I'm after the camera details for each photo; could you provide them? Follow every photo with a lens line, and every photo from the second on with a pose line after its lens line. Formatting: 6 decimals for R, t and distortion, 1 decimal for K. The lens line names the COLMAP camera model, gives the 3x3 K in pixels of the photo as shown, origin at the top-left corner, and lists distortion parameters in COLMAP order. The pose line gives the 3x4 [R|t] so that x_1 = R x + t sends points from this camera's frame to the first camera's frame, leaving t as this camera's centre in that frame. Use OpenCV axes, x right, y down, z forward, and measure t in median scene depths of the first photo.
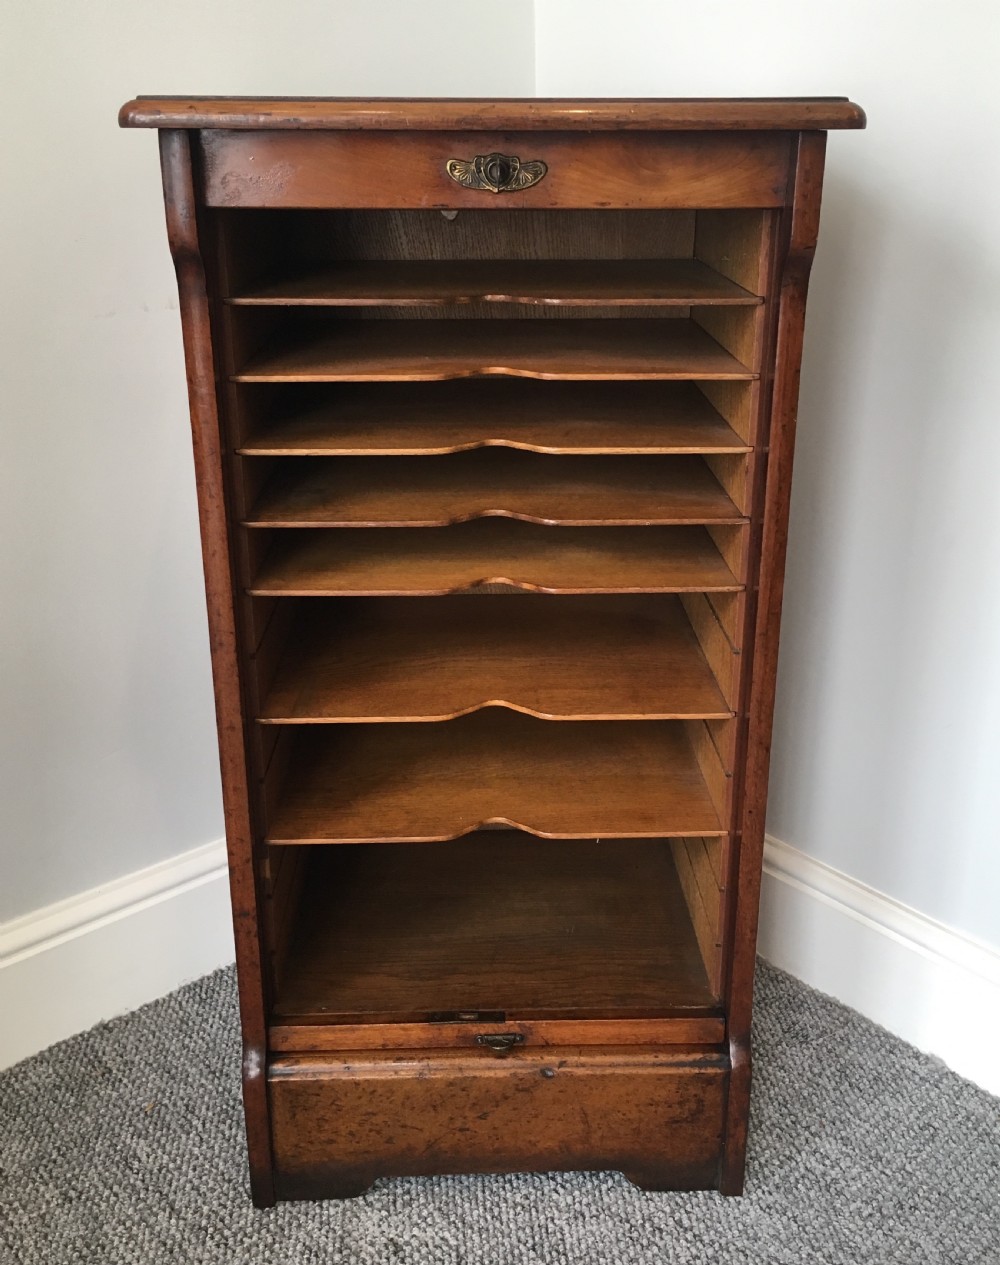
lens RADIAL K [[1379.6, 0, 499.2], [0, 1379.6, 553.1], [0, 0, 1]] dist [0.024771, 0.000000]
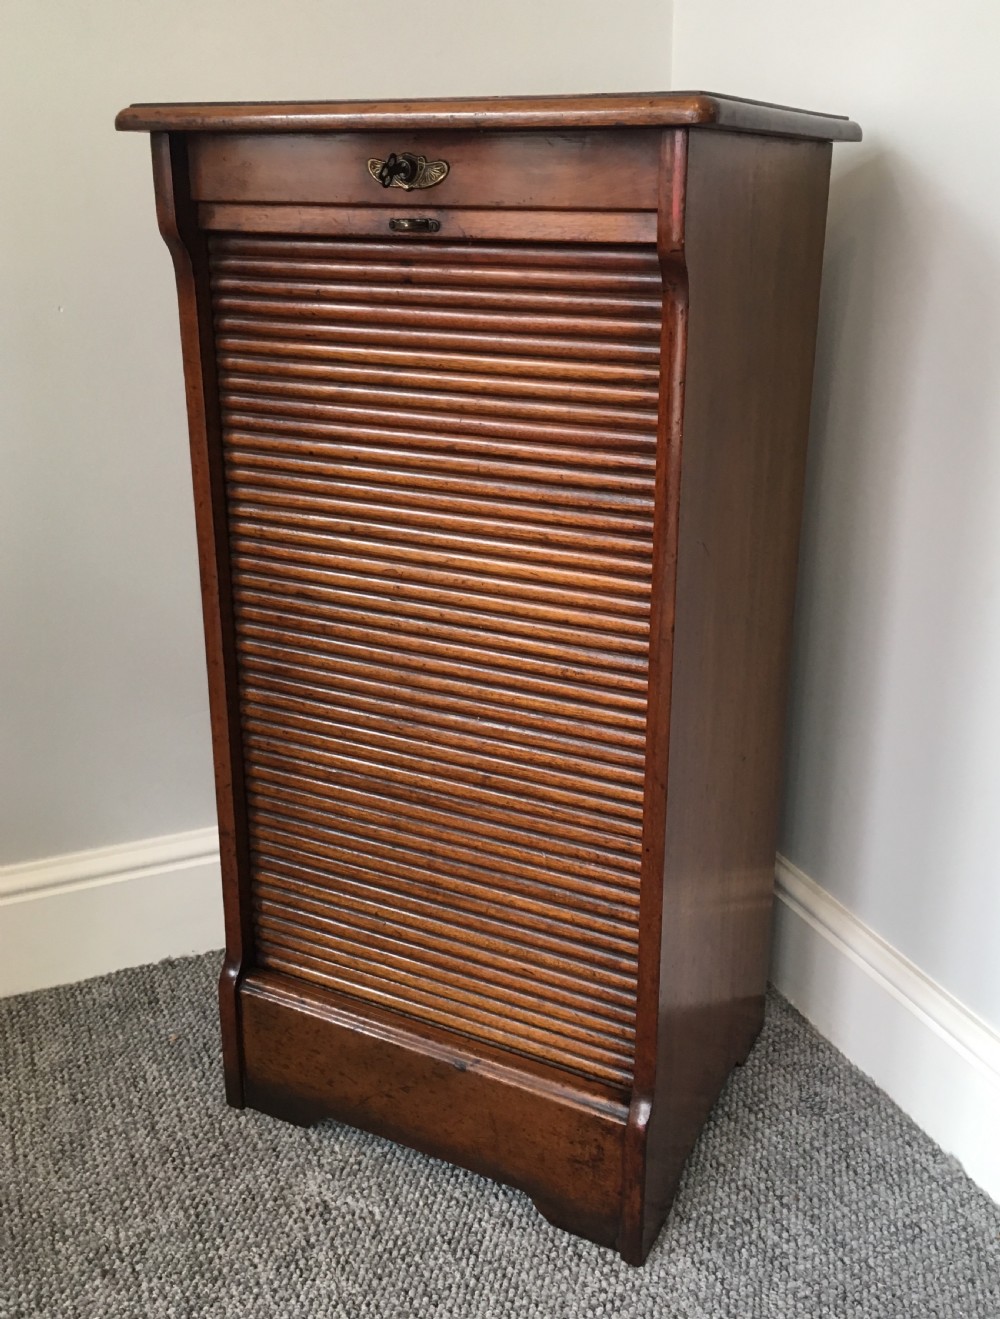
lens RADIAL K [[1360.7, 0, 490.0], [0, 1360.7, 573.4], [0, 0, 1]] dist [0.023577, 0.000000]
pose [[0.949896, 0.095375, -0.297658, 0.290386], [-0.103764, 0.994524, -0.012473, 0.026919], [0.294839, 0.042735, 0.954591, 0.038954]]
